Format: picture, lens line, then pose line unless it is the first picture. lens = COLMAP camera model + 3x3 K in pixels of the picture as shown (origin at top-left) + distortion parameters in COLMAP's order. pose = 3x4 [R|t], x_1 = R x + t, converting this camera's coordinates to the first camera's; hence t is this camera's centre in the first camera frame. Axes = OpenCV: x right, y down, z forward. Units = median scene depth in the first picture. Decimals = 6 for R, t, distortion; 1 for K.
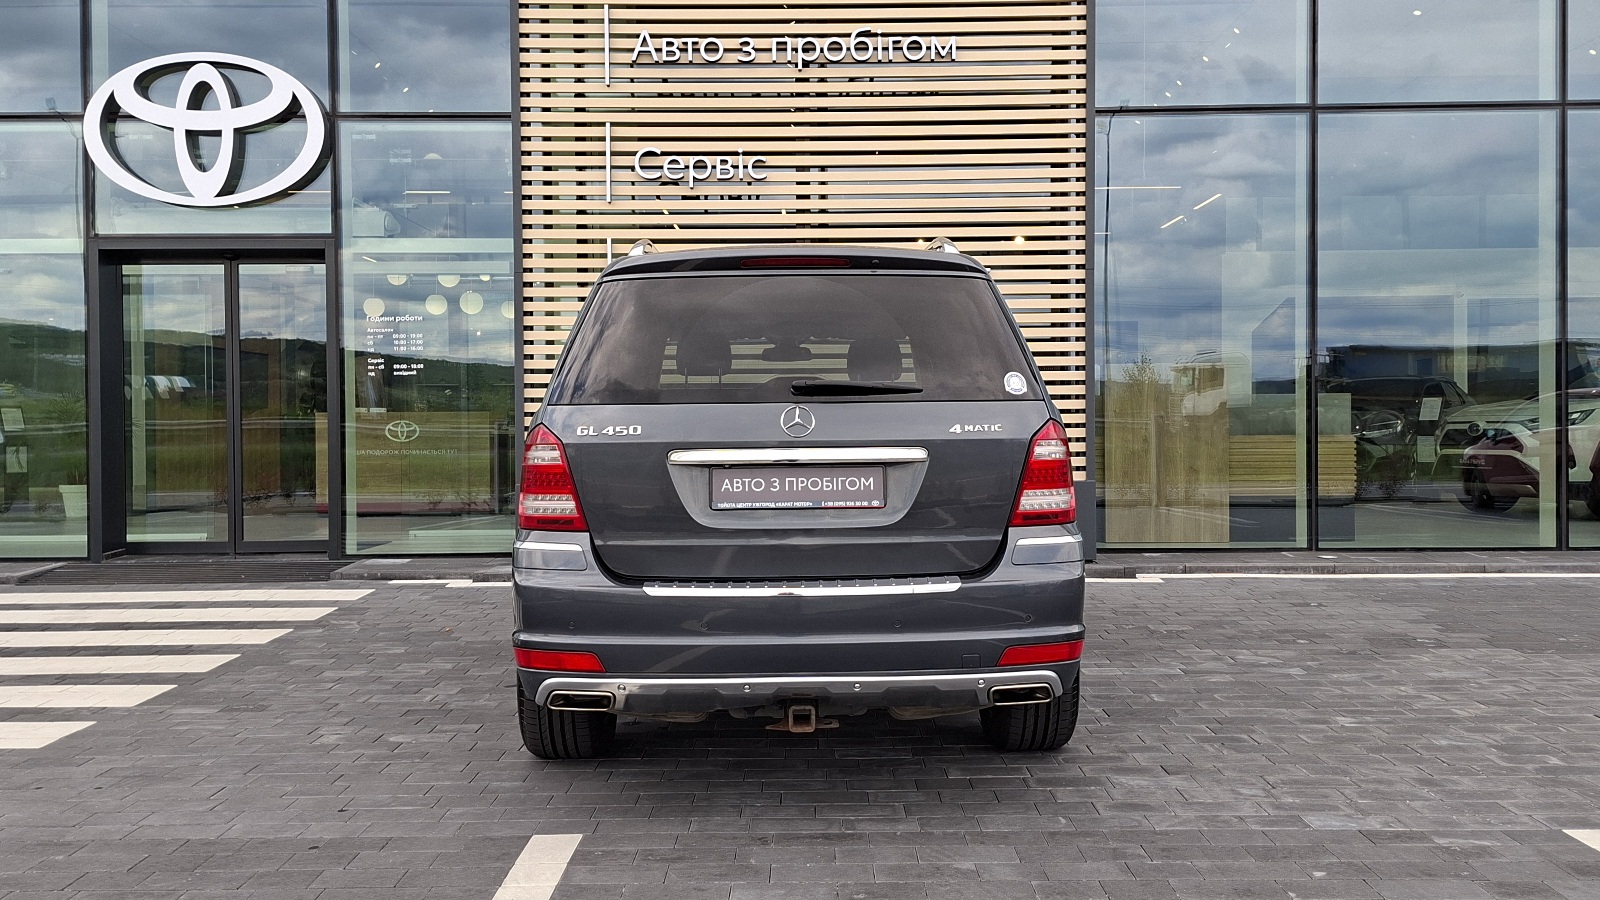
lens RADIAL K [[1524.3, 0, 793.3], [0, 1524.3, 455.4], [0, 0, 1]] dist [0.051348, 0.000000]
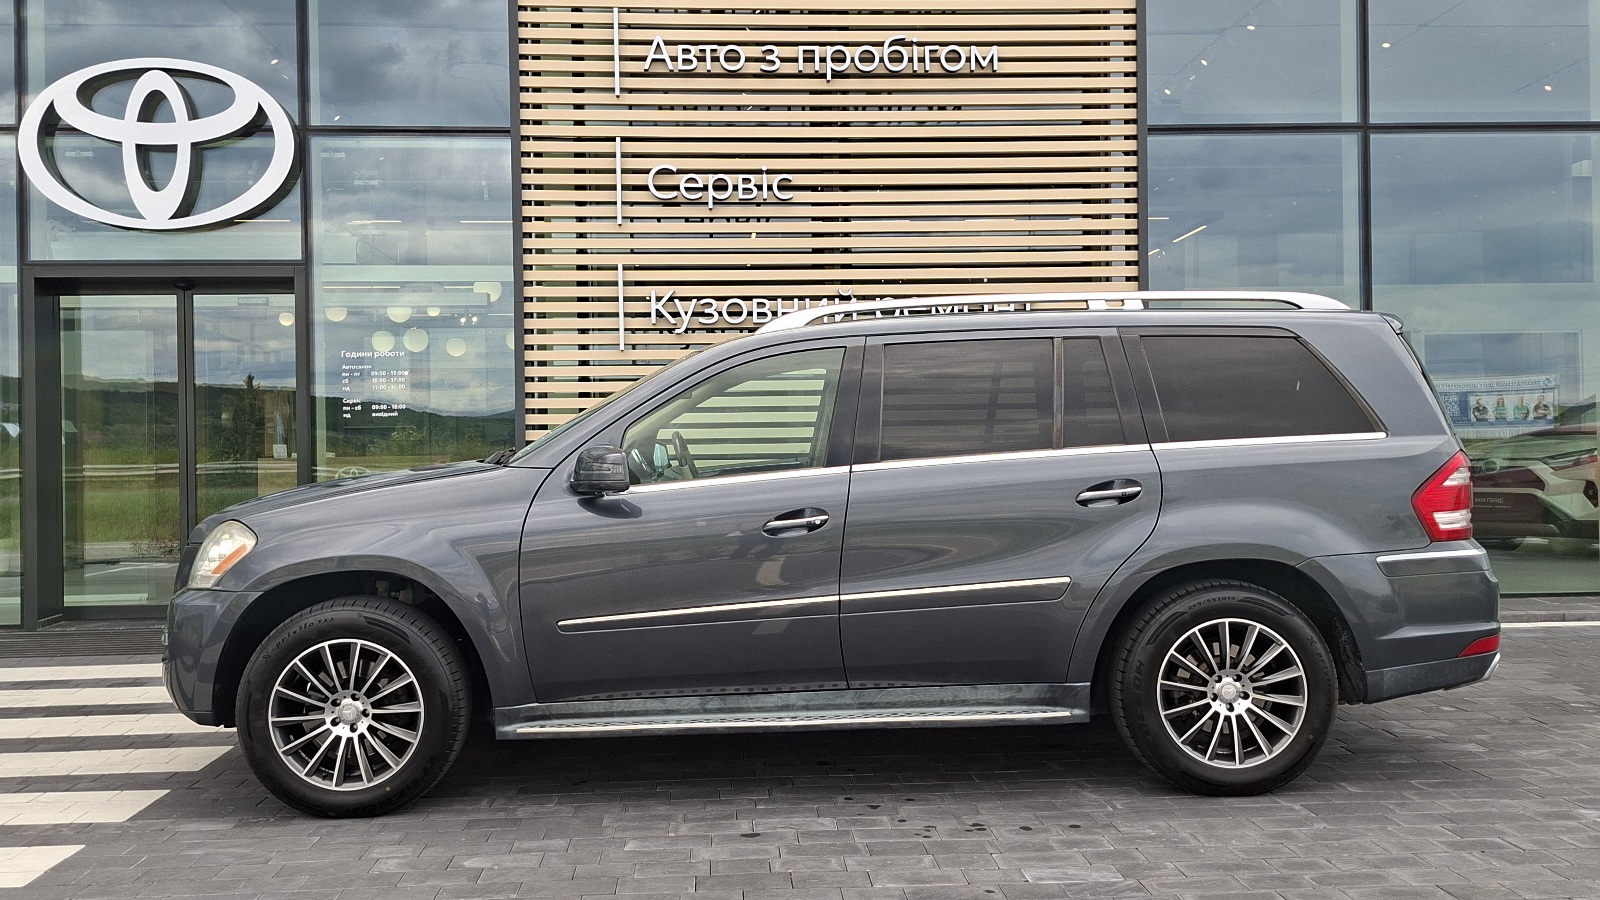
lens RADIAL K [[1524.3, 0, 795.3], [0, 1524.3, 455.2], [0, 0, 1]] dist [0.051348, 0.000000]
pose [[0.997950, -0.007792, 0.063529, -0.075662], [0.009389, 0.999646, -0.024878, -0.005461], [-0.063313, 0.025423, 0.997670, 0.093075]]
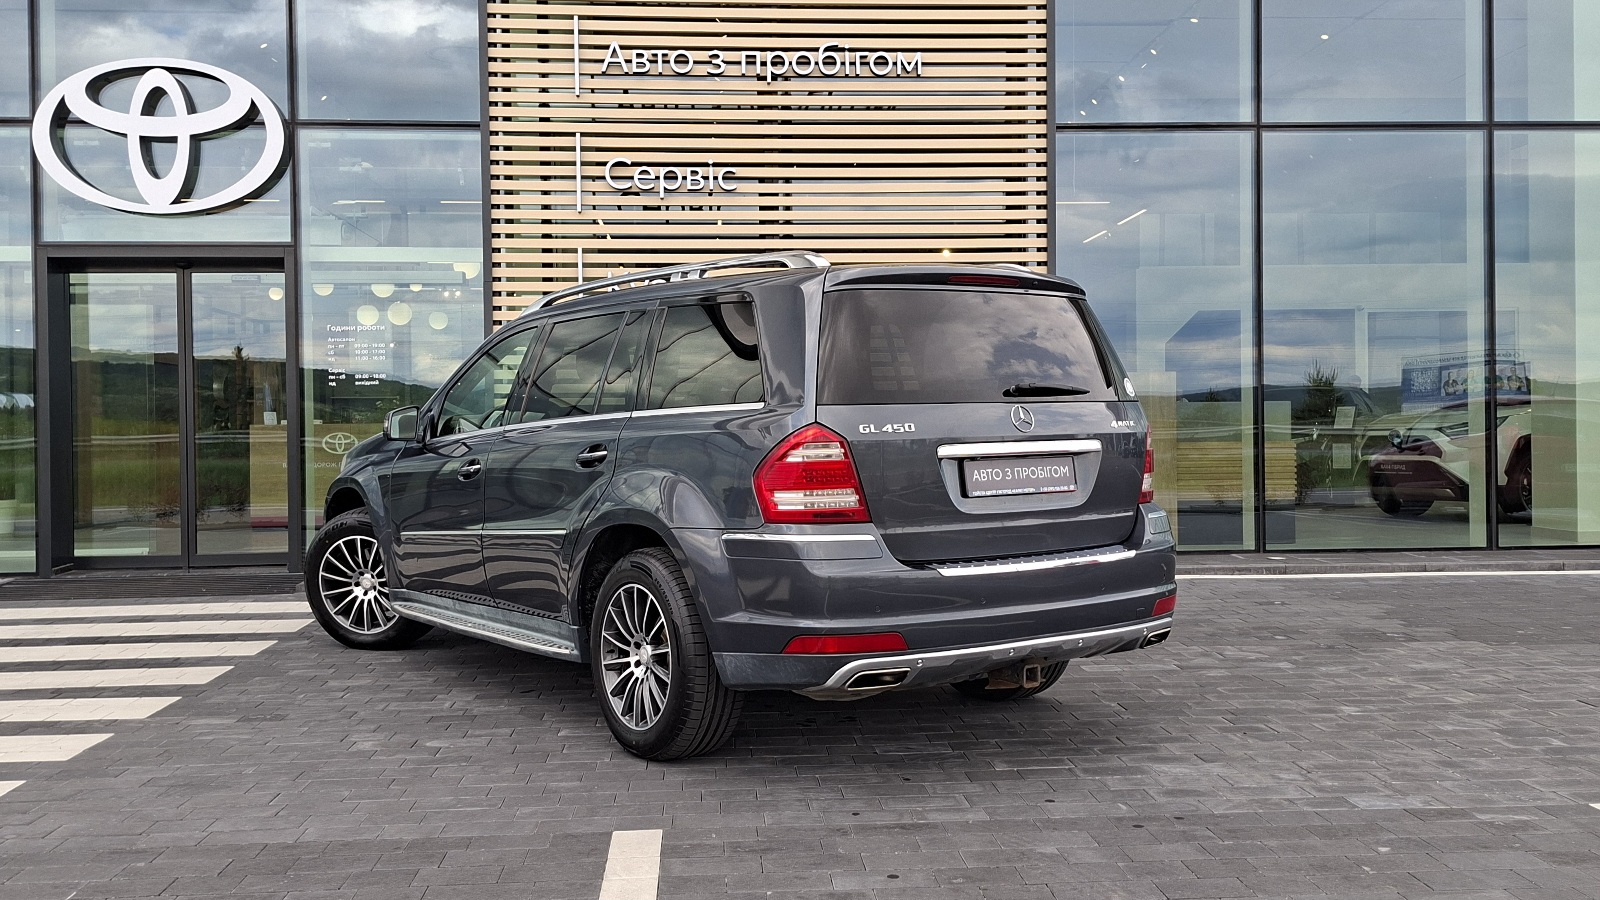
lens RADIAL K [[1524.3, 0, 799.5], [0, 1524.3, 455.2], [0, 0, 1]] dist [0.051348, 0.000000]
pose [[0.997355, -0.005410, 0.072487, -0.050292], [0.005991, 0.999952, -0.007802, 0.002769], [-0.072441, 0.008216, 0.997339, -0.010616]]
